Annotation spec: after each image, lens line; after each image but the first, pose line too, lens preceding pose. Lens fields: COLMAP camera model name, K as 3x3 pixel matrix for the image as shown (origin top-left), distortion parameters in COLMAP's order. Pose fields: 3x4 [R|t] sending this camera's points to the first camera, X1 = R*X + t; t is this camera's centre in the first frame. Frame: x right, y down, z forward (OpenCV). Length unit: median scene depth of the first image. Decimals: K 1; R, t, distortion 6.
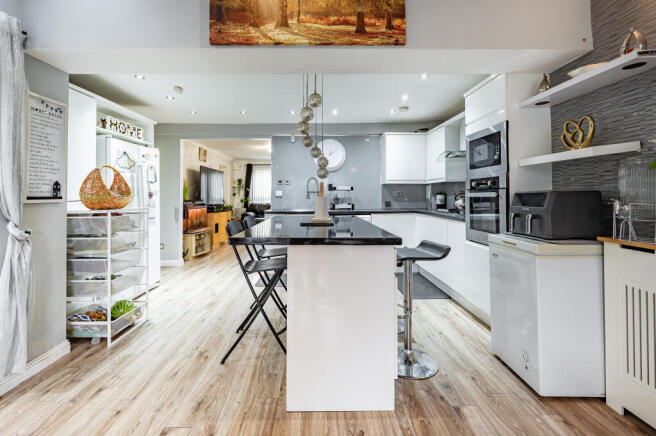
lens RADIAL K [[280.0, 0, 328.3], [0, 280.0, 191.2], [0, 0, 1]] dist [0.000338, 0.000111]
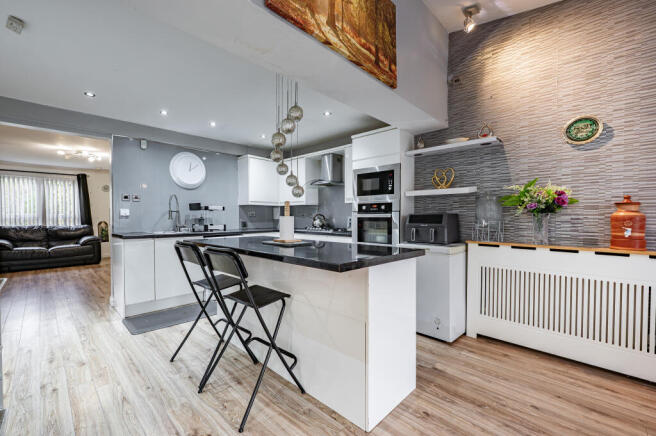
lens RADIAL K [[265.0, 0, 284.8], [0, 265.0, 222.3], [0, 0, 1]] dist [-0.000278, 0.000140]
pose [[0.770143, -0.006313, 0.637840, -0.660942], [-0.016142, 0.999438, 0.029382, 0.015427], [-0.637667, -0.032924, 0.769608, 0.337718]]
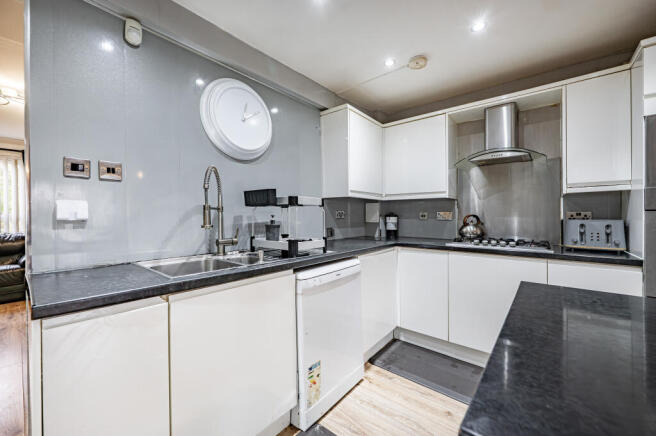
lens RADIAL K [[259.8, 0, 328.0], [0, 259.8, 218.0], [0, 0, 1]] dist [-0.000420, -0.000053]
pose [[0.675567, 0.000123, 0.737299, -0.423667], [-0.016940, 0.999739, 0.015355, 0.018308], [-0.737104, -0.022863, 0.675392, 1.427696]]
